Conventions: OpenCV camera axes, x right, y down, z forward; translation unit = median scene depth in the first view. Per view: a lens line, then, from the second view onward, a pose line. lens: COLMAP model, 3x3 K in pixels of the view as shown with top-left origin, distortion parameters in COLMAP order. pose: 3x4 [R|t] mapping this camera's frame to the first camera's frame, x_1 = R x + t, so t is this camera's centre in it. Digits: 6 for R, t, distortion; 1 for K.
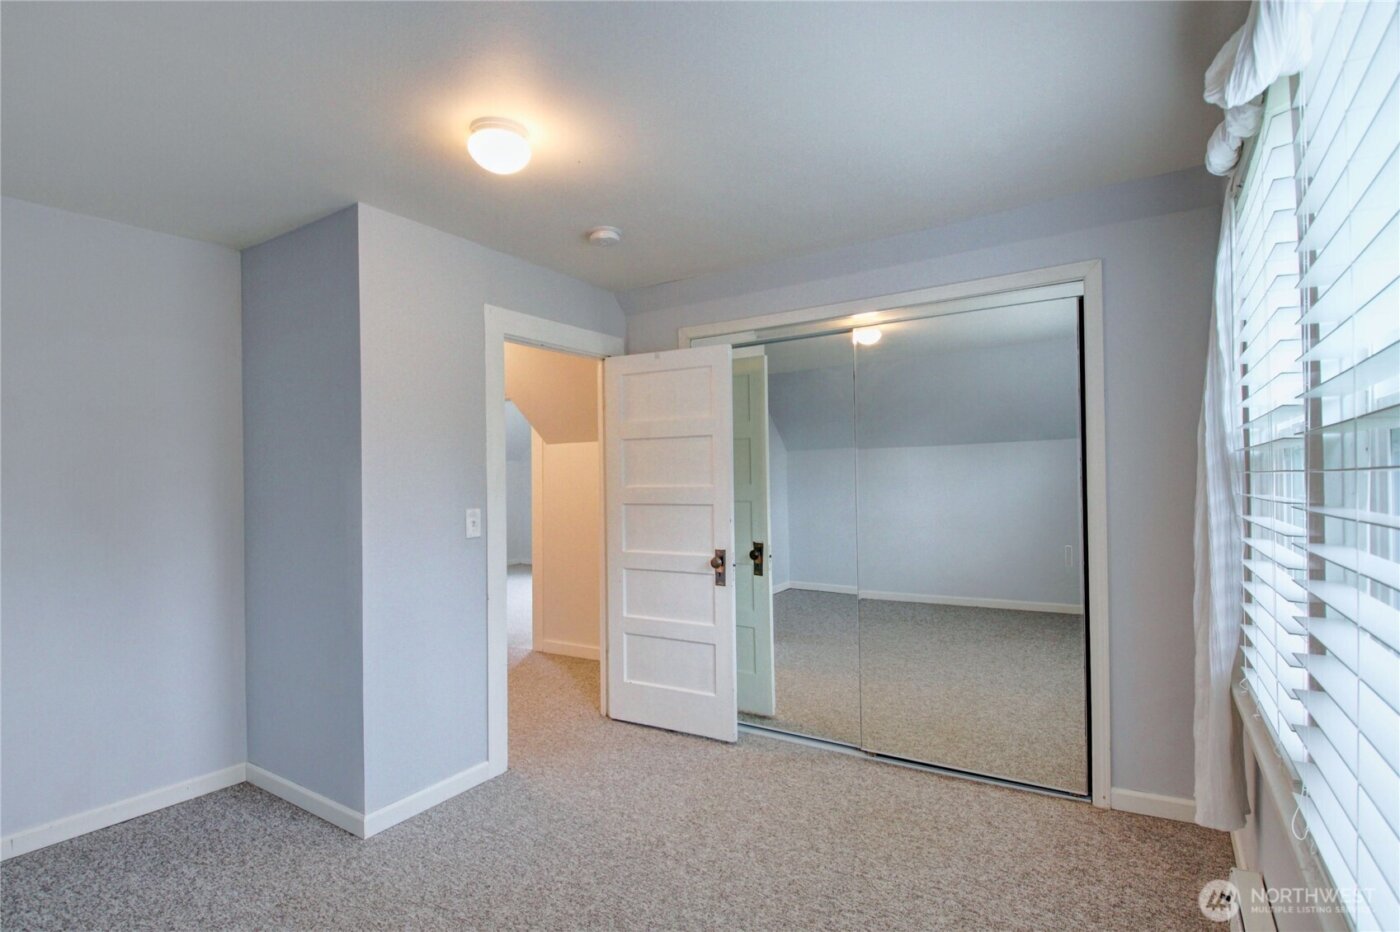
lens RADIAL K [[651.3, 0, 692.7], [0, 651.3, 476.4], [0, 0, 1]] dist [-0.000273, -0.014083]
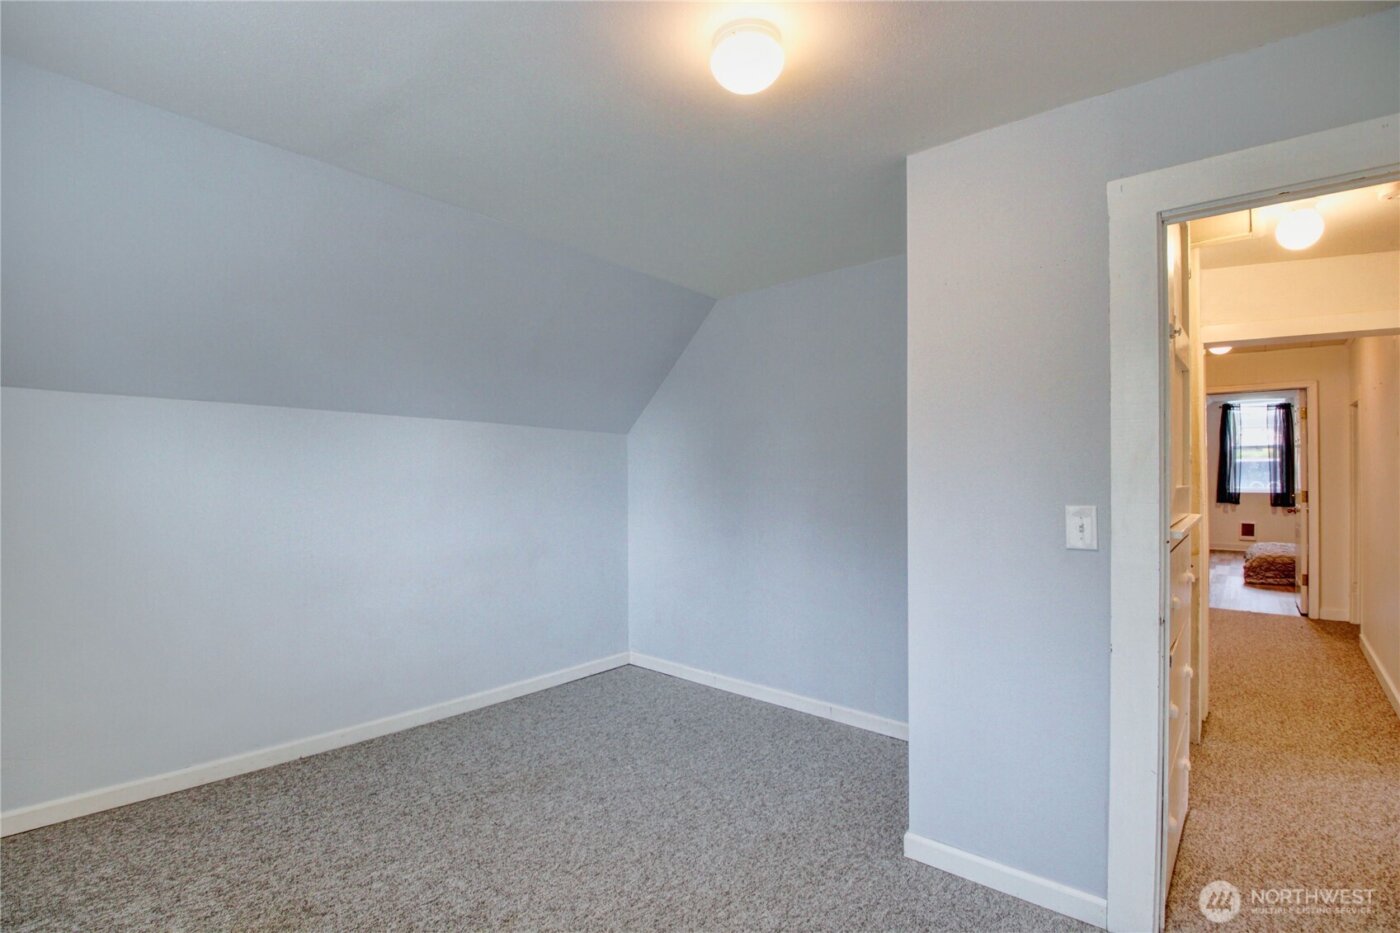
lens RADIAL K [[651.3, 0, 692.7], [0, 651.3, 476.9], [0, 0, 1]] dist [-0.000273, -0.014083]
pose [[-0.124533, 0.019326, -0.992027, 0.367866], [0.013866, 0.999747, 0.017736, 0.004163], [0.992119, -0.011547, -0.124769, 0.703412]]
